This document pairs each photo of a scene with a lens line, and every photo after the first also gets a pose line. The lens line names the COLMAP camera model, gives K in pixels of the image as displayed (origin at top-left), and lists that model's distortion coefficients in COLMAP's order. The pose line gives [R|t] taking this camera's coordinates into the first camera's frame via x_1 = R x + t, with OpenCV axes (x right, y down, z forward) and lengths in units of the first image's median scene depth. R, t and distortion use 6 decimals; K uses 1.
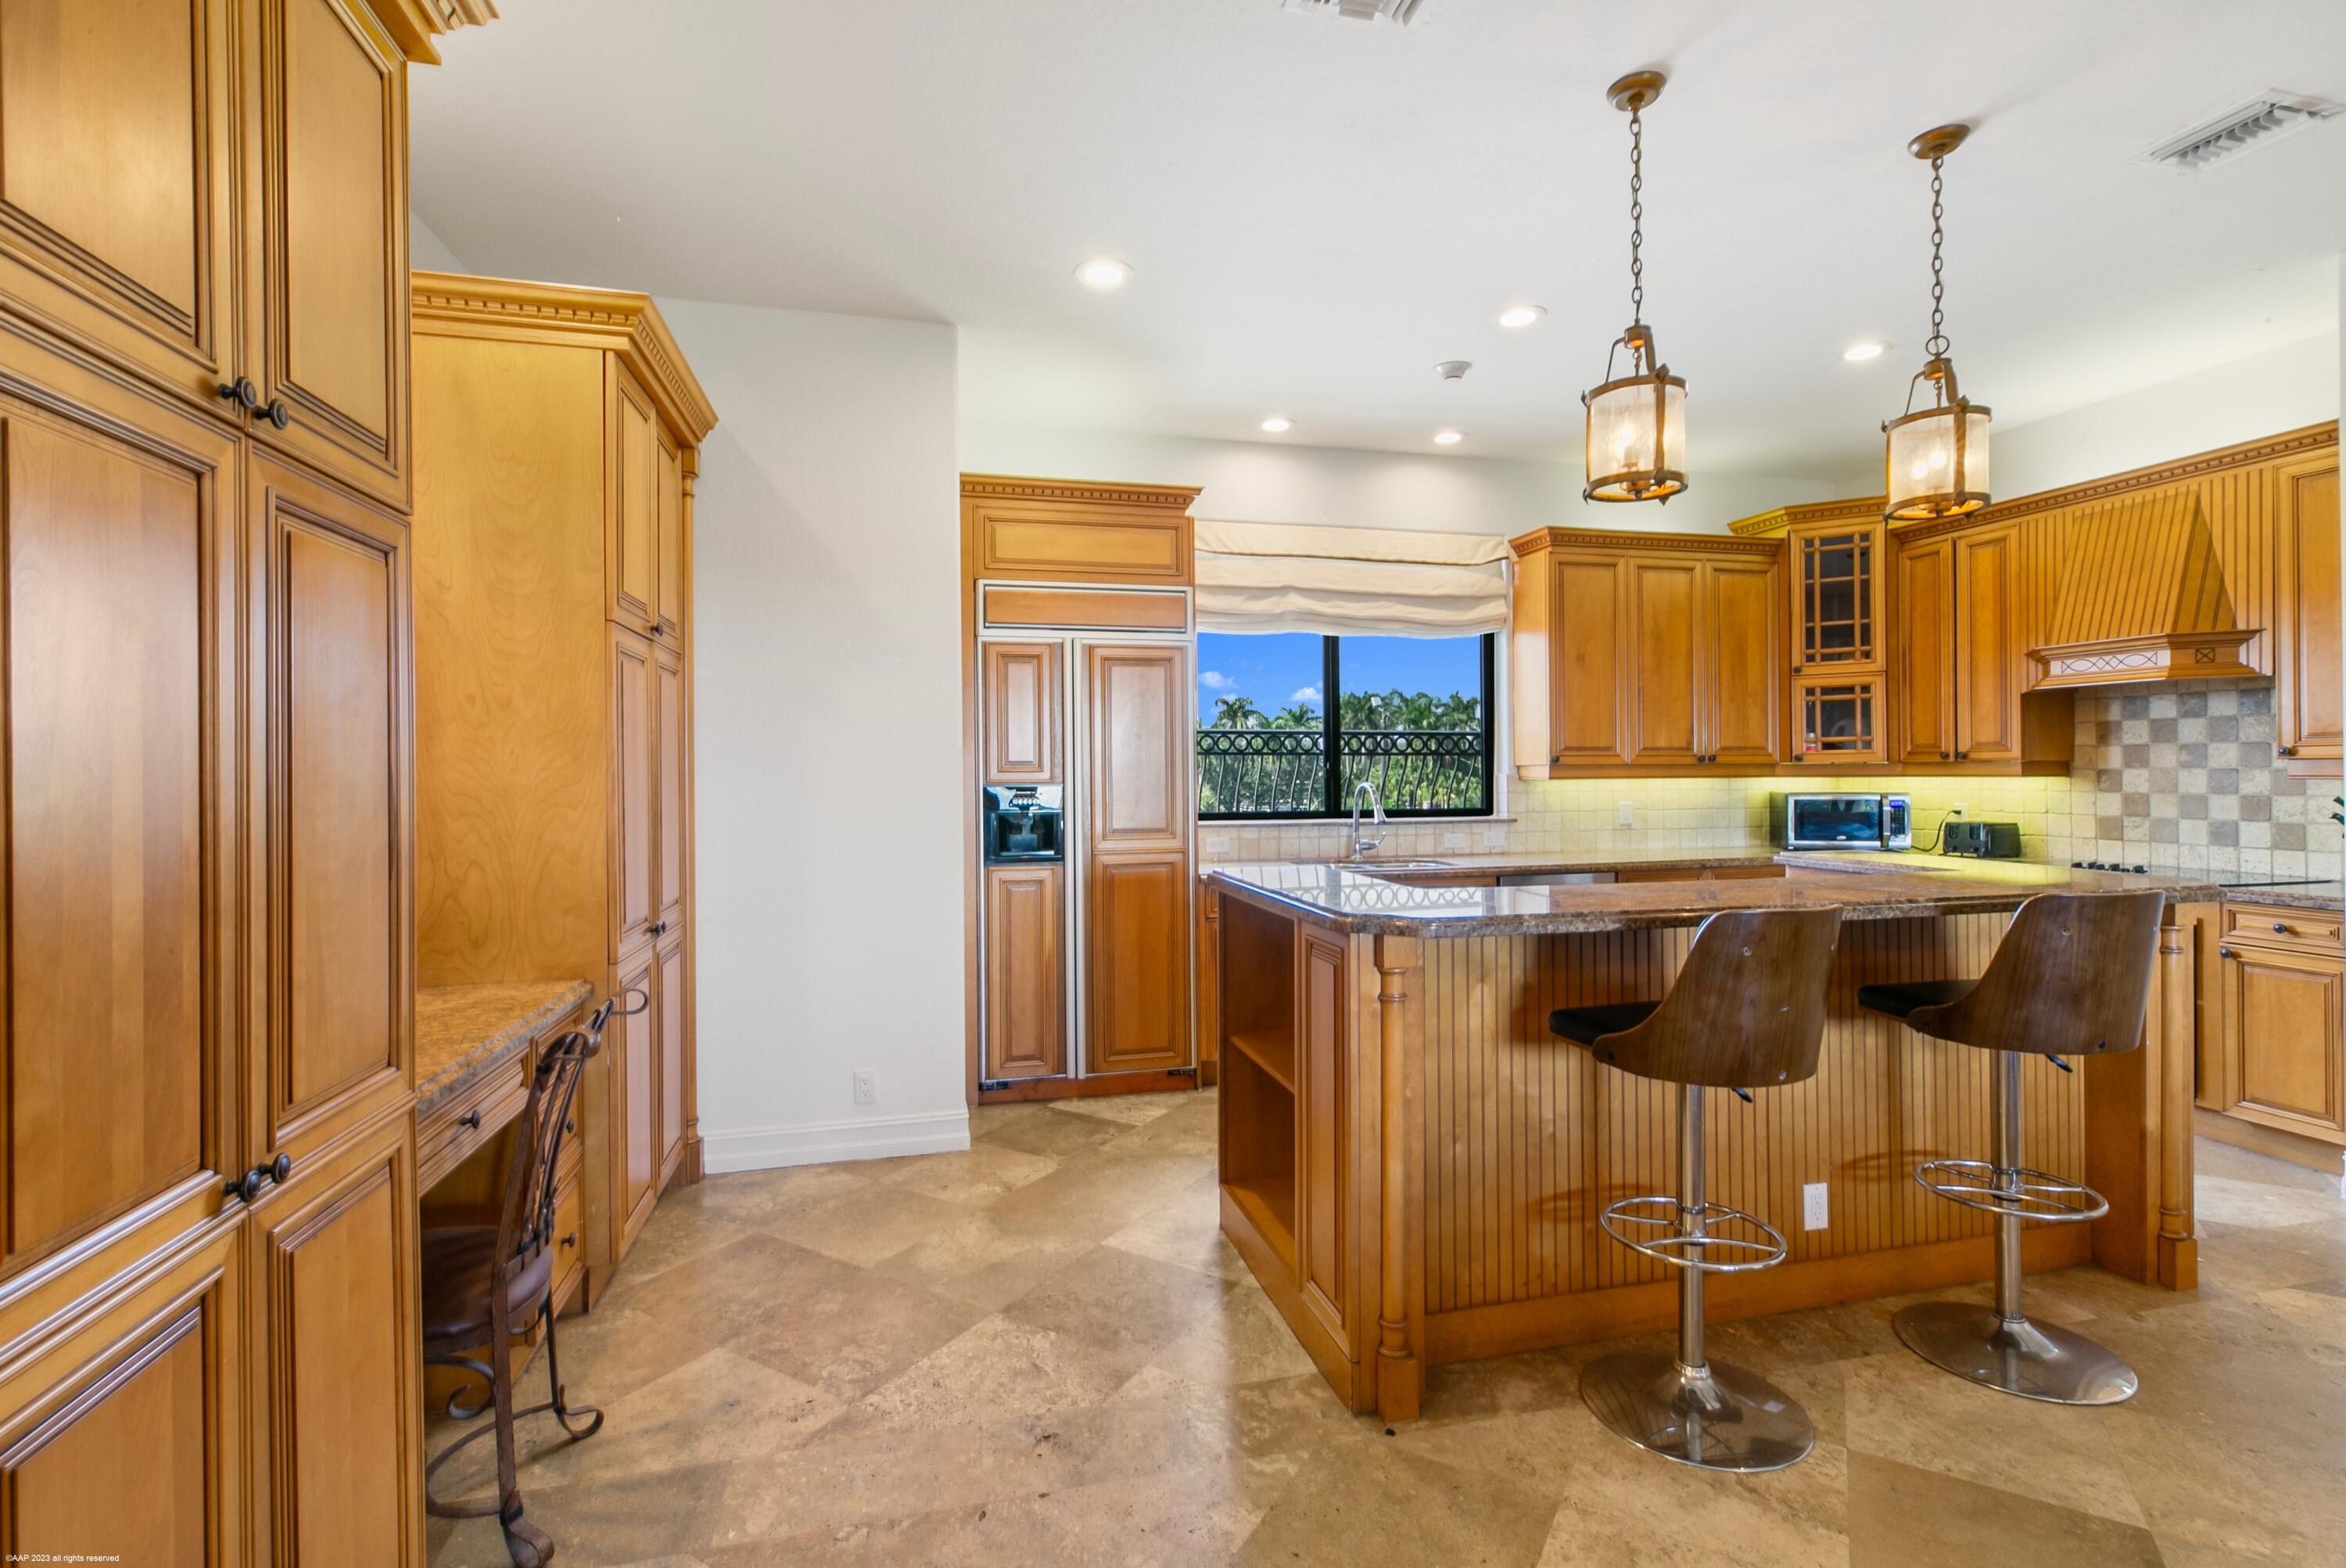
lens RADIAL K [[1070.8, 0, 1175.2], [0, 1070.8, 772.2], [0, 0, 1]] dist [0.002605, -0.000442]
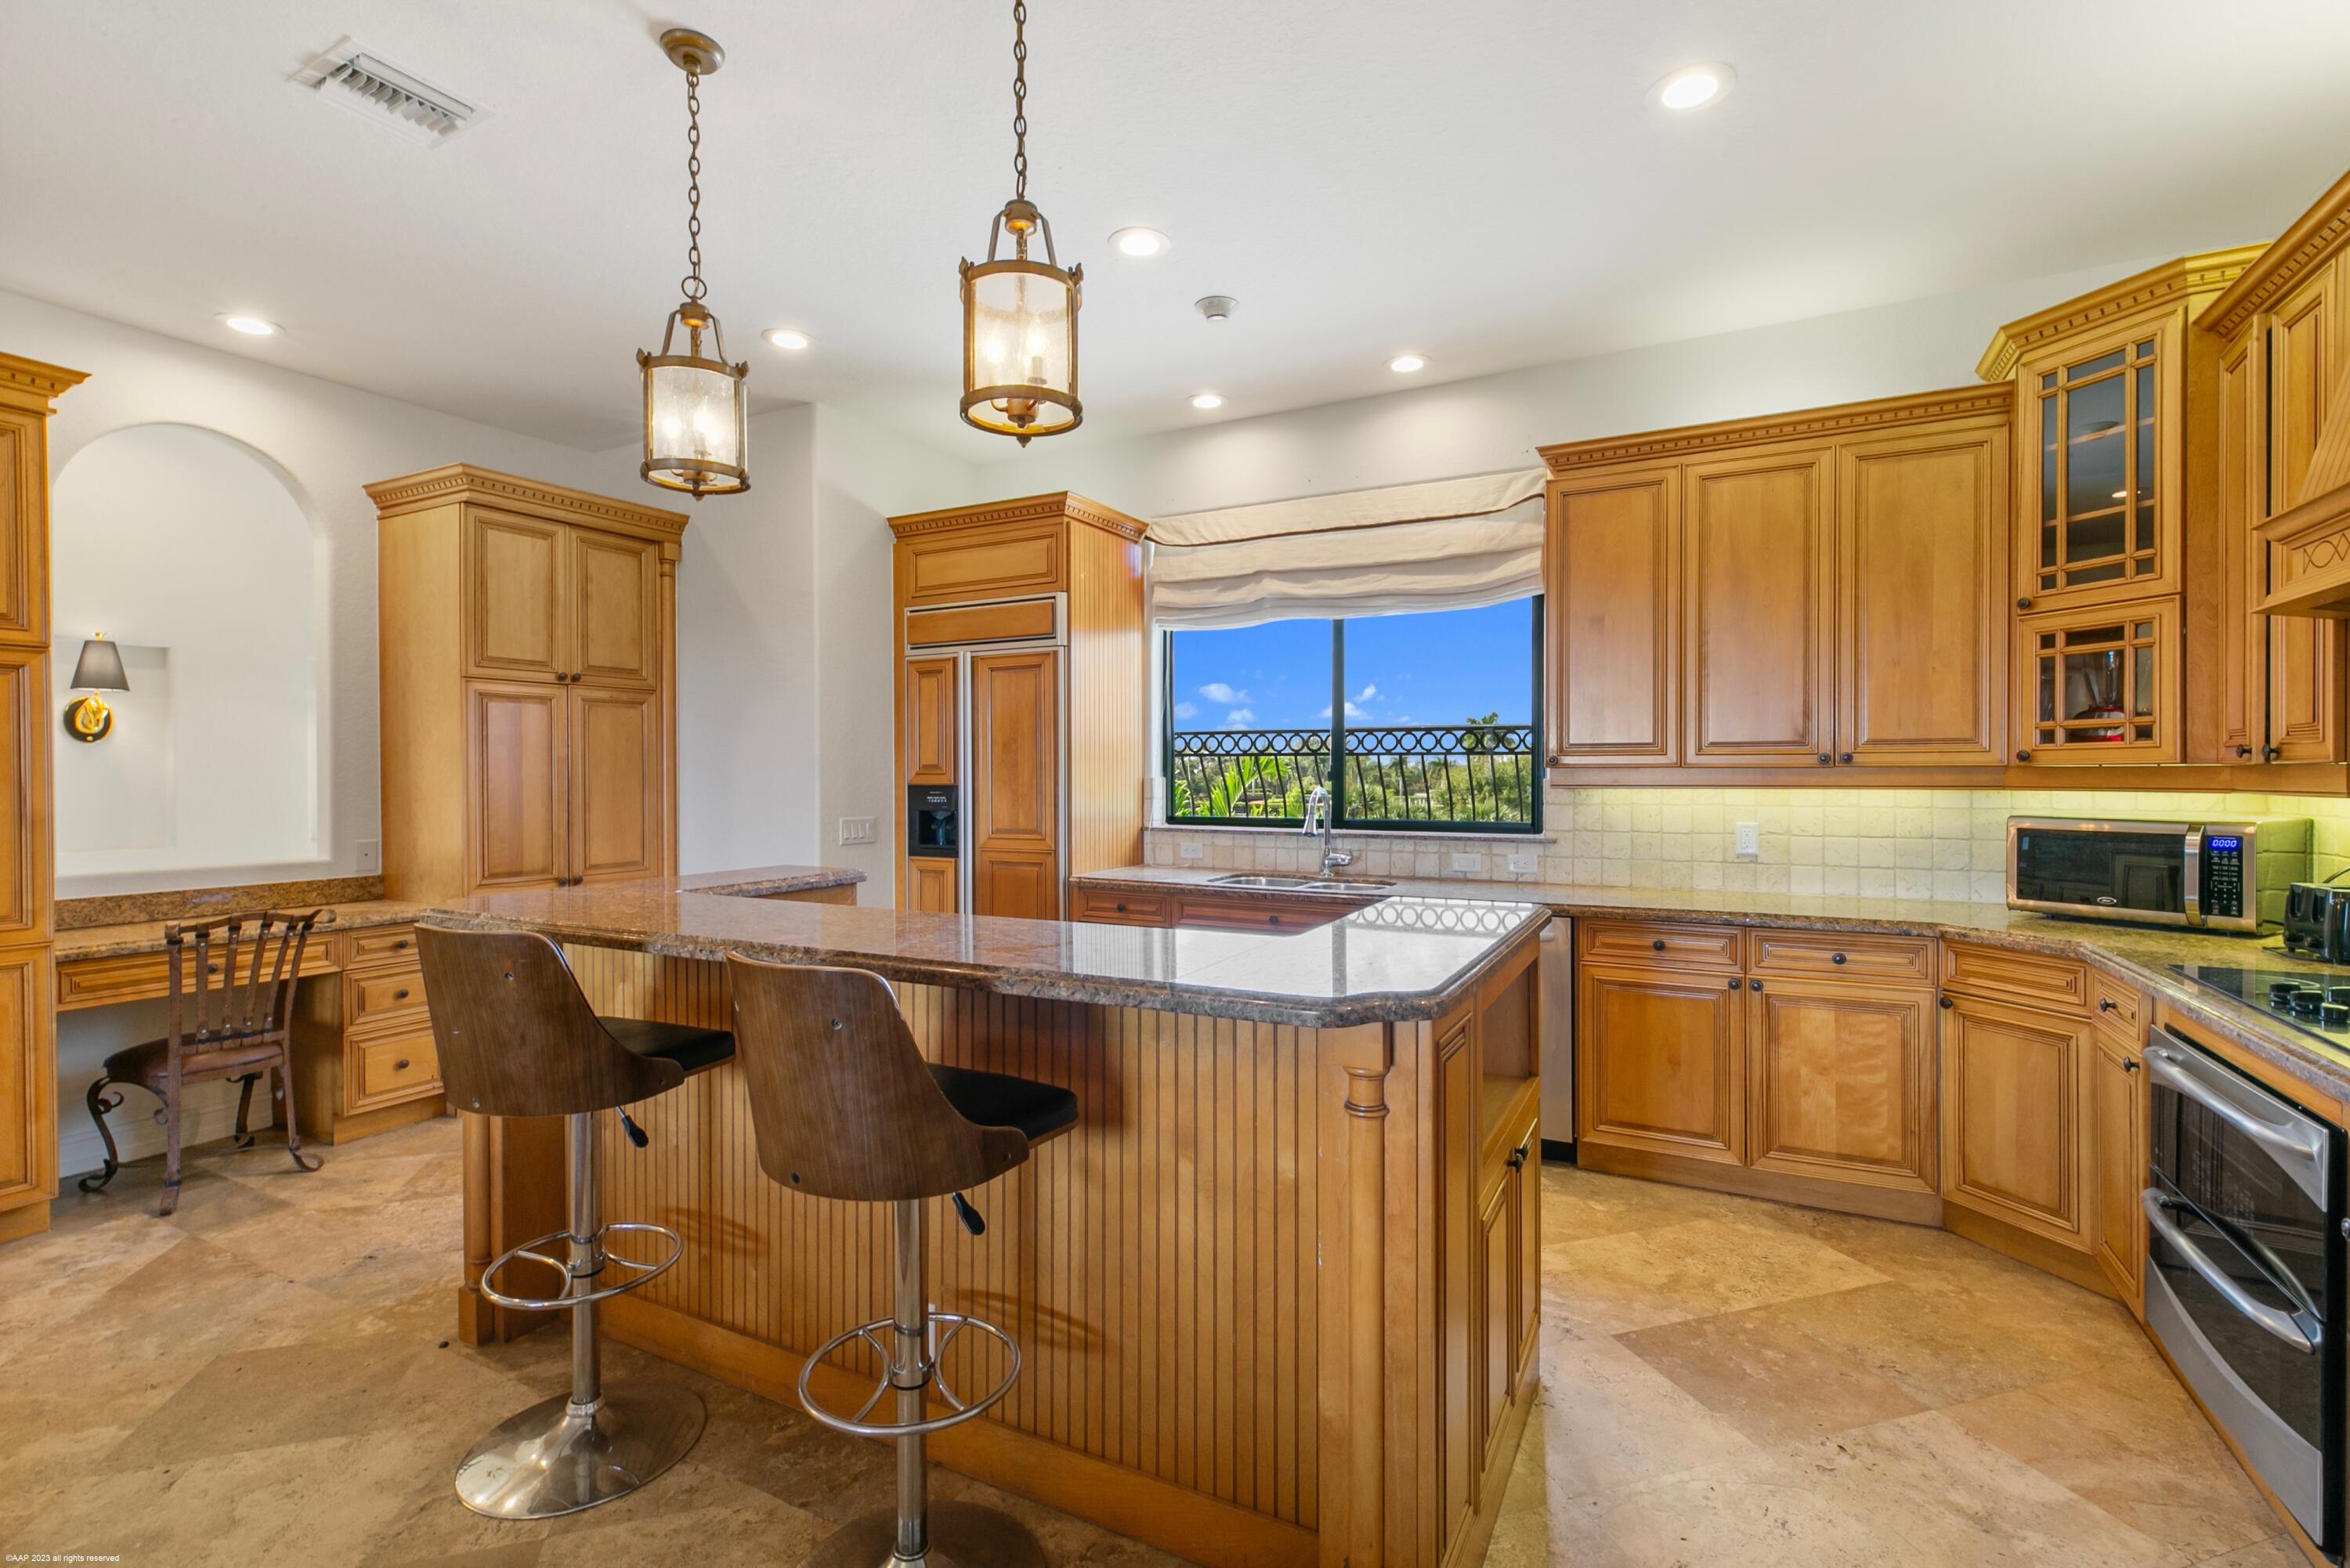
lens RADIAL K [[1051.2, 0, 1175.0], [0, 1051.2, 784.0], [0, 0, 1]] dist [0.002845, -0.000050]
pose [[0.747991, 0.012075, -0.663599, 0.750742], [-0.003261, 0.999889, 0.014519, -0.006266], [0.663701, -0.008696, 0.747947, 0.327845]]
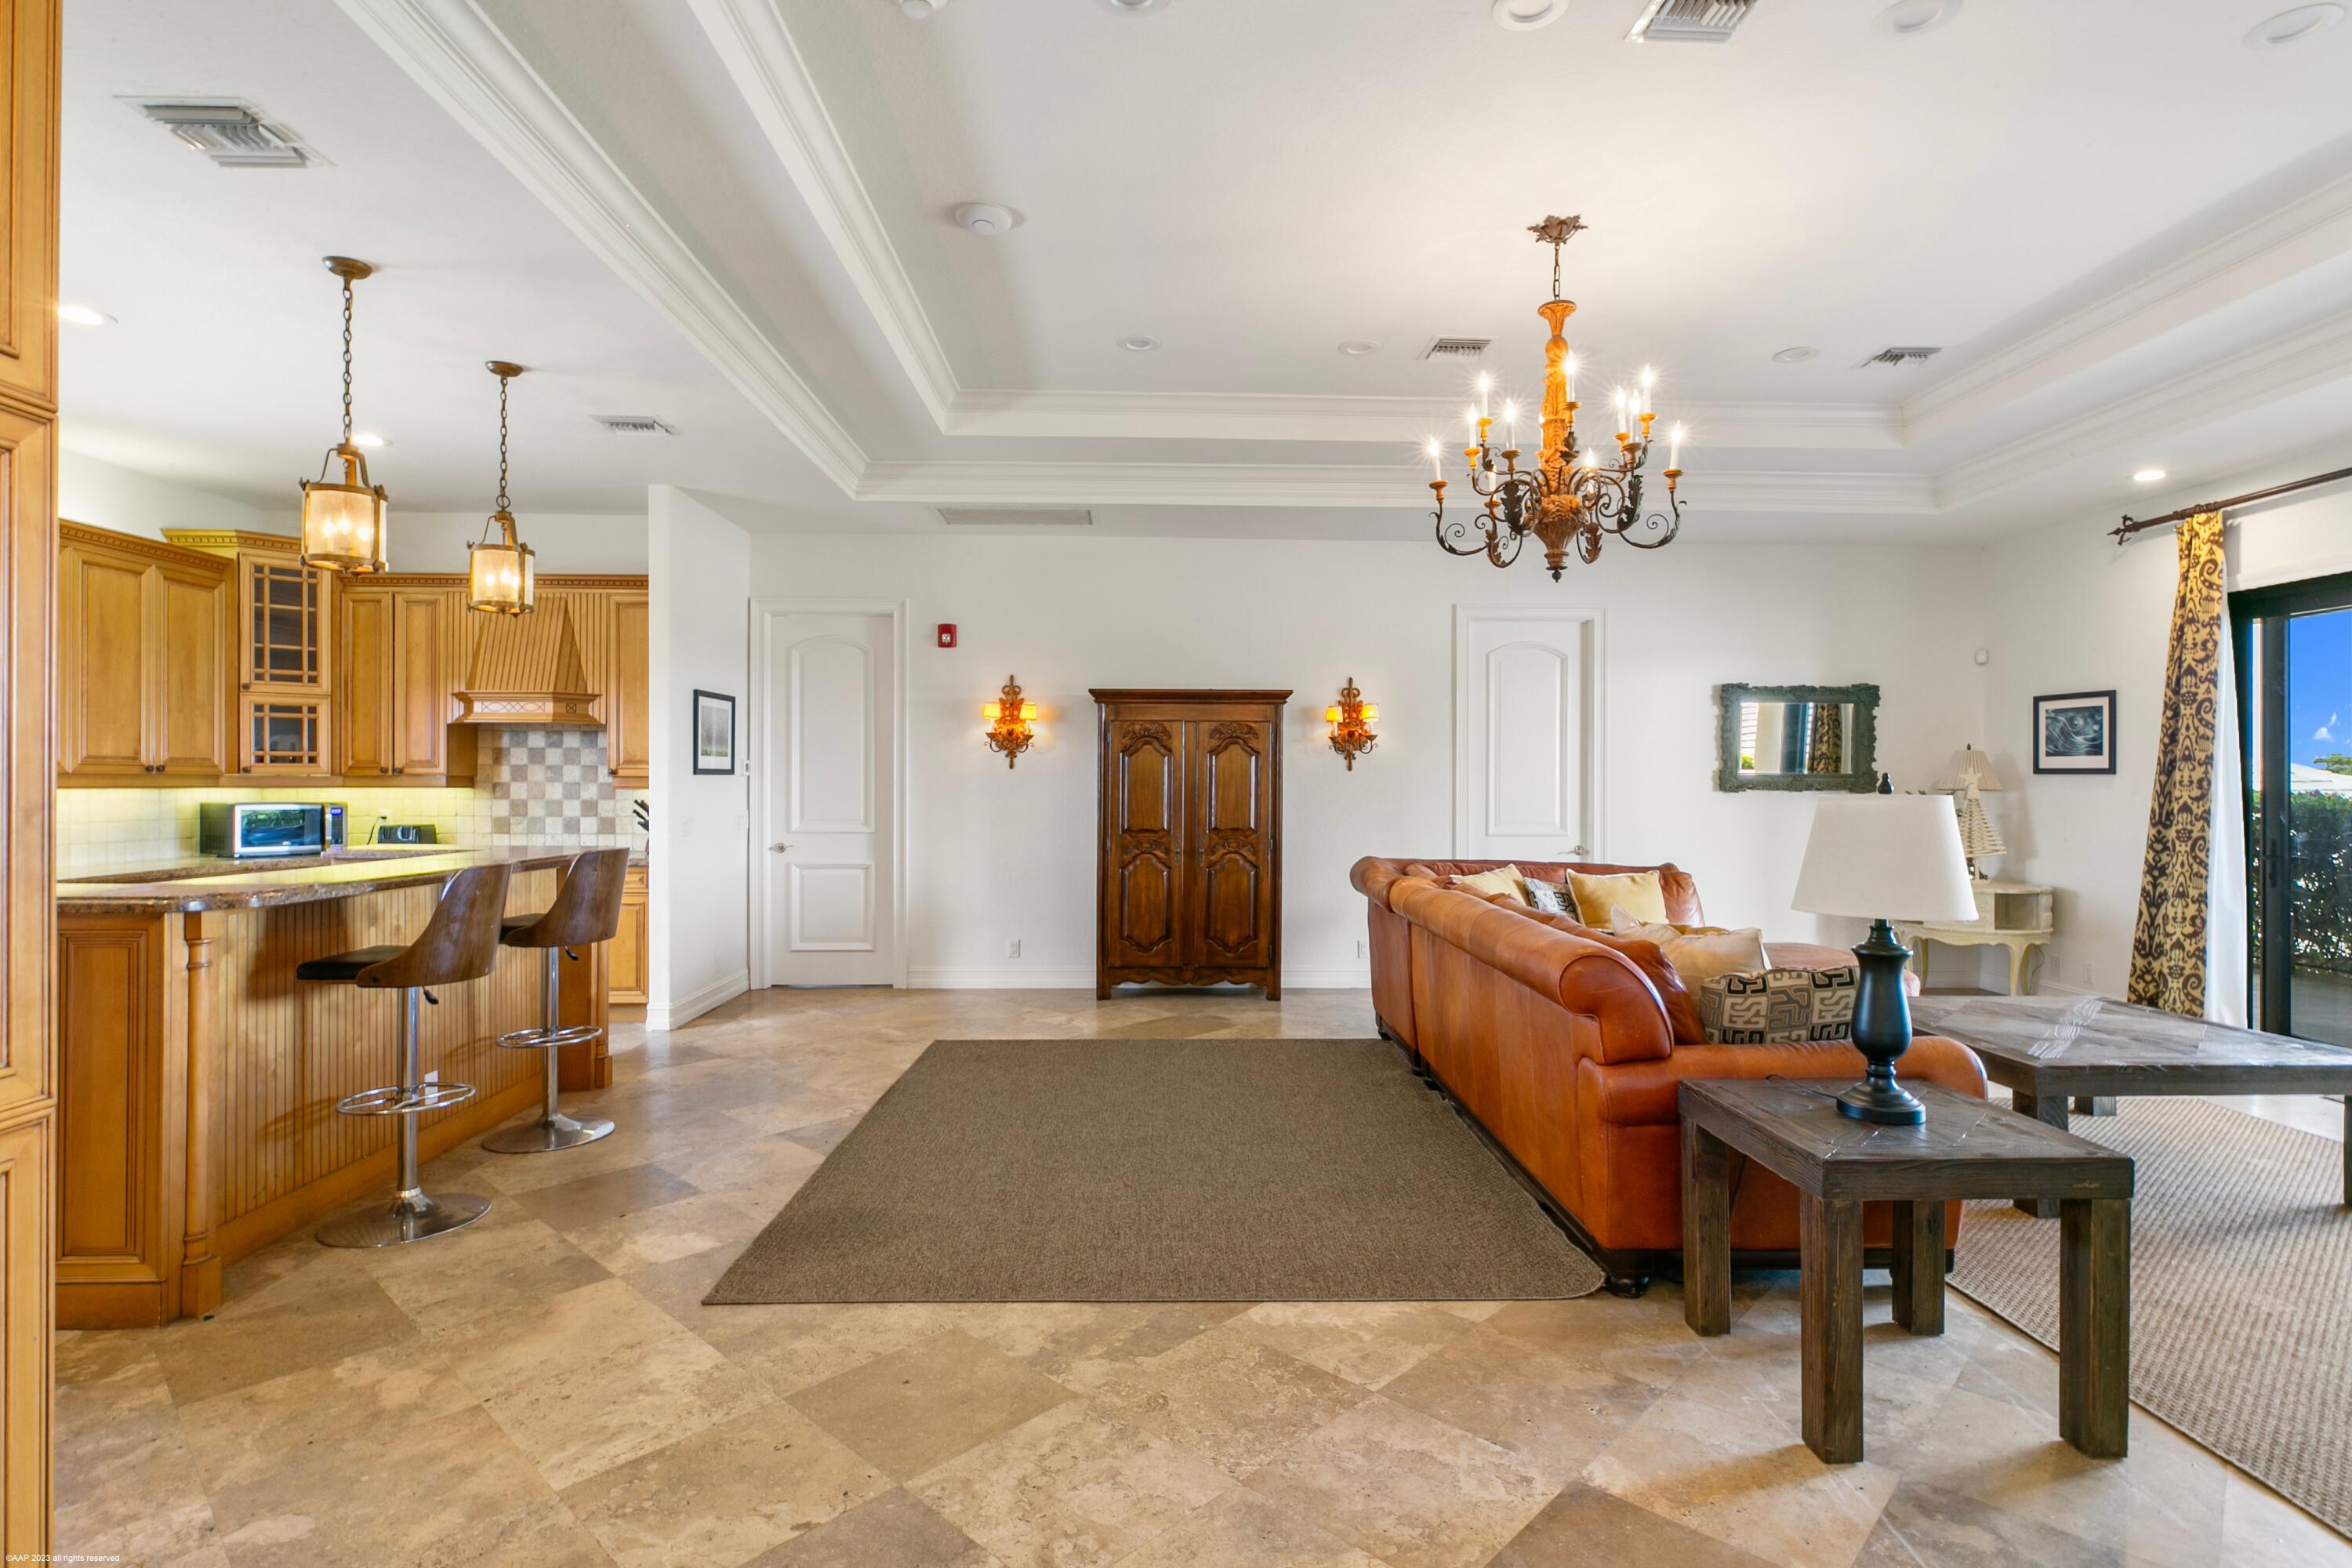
lens RADIAL K [[1171.9, 0, 1176.0], [0, 1171.9, 784.0], [0, 0, 1]] dist [-0.001324, 0.000473]
pose [[0.218366, 0.006777, 0.975843, -0.420094], [-0.003252, 0.999975, -0.006217, 0.005831], [-0.975862, -0.001816, 0.218382, -0.177862]]
